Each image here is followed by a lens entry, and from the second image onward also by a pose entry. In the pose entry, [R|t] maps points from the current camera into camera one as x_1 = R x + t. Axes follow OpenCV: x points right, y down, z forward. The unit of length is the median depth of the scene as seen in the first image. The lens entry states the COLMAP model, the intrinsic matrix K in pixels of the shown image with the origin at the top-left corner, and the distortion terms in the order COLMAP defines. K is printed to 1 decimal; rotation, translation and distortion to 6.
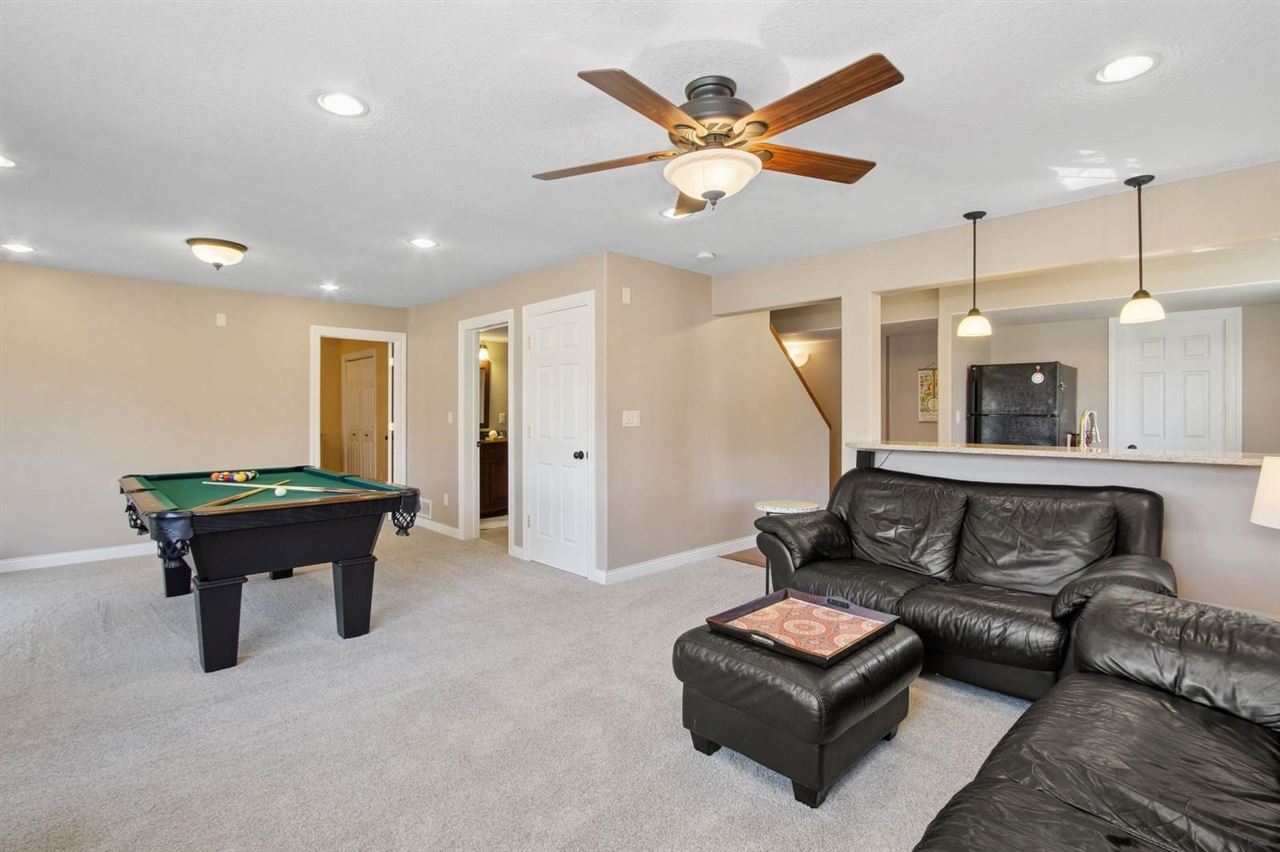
lens RADIAL K [[601.5, 0, 644.3], [0, 601.5, 423.2], [0, 0, 1]] dist [-0.006479, -0.000885]
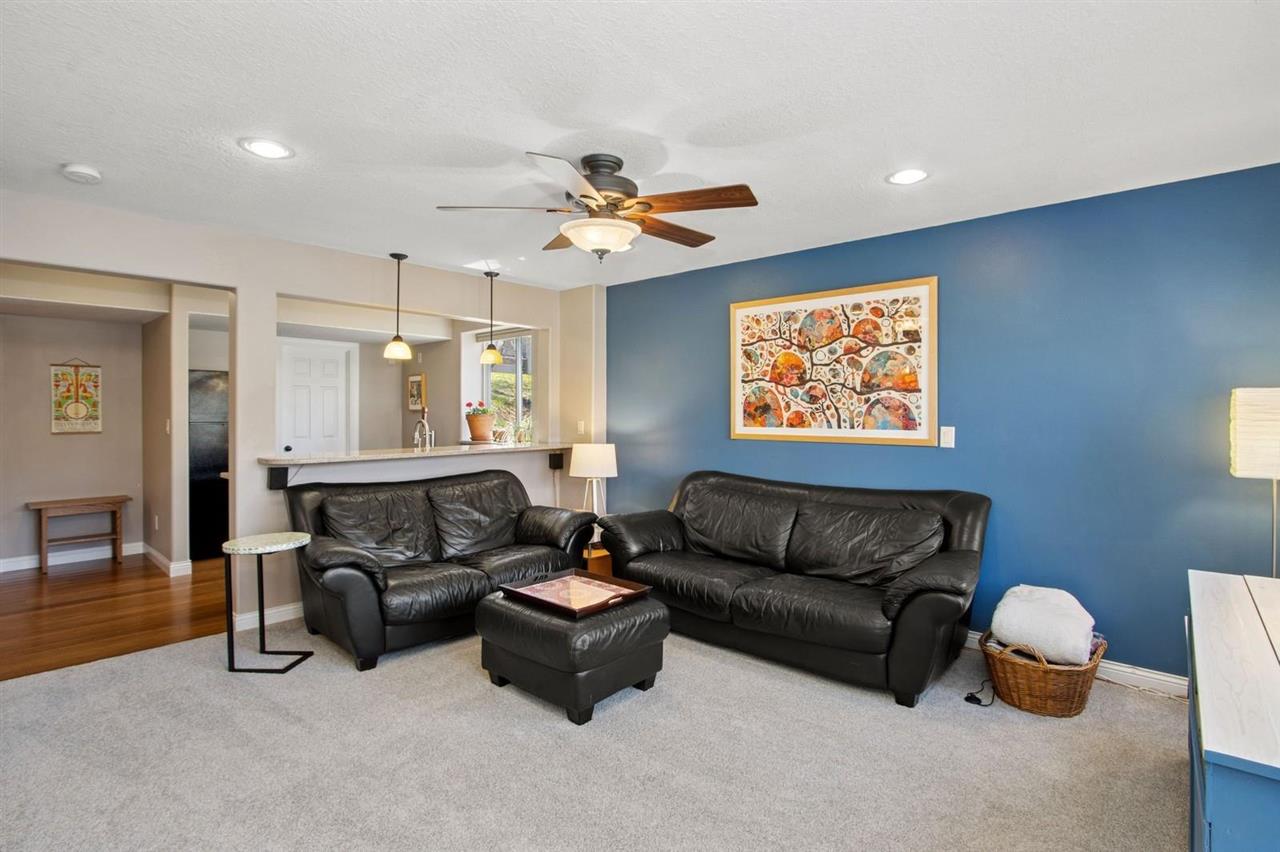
lens RADIAL K [[601.5, 0, 644.1], [0, 601.5, 423.5], [0, 0, 1]] dist [-0.006479, -0.000885]
pose [[-0.086684, -0.001582, 0.996235, -0.658011], [0.011668, 0.999929, 0.002603, -0.015498], [-0.996168, 0.011849, -0.086660, 0.616192]]
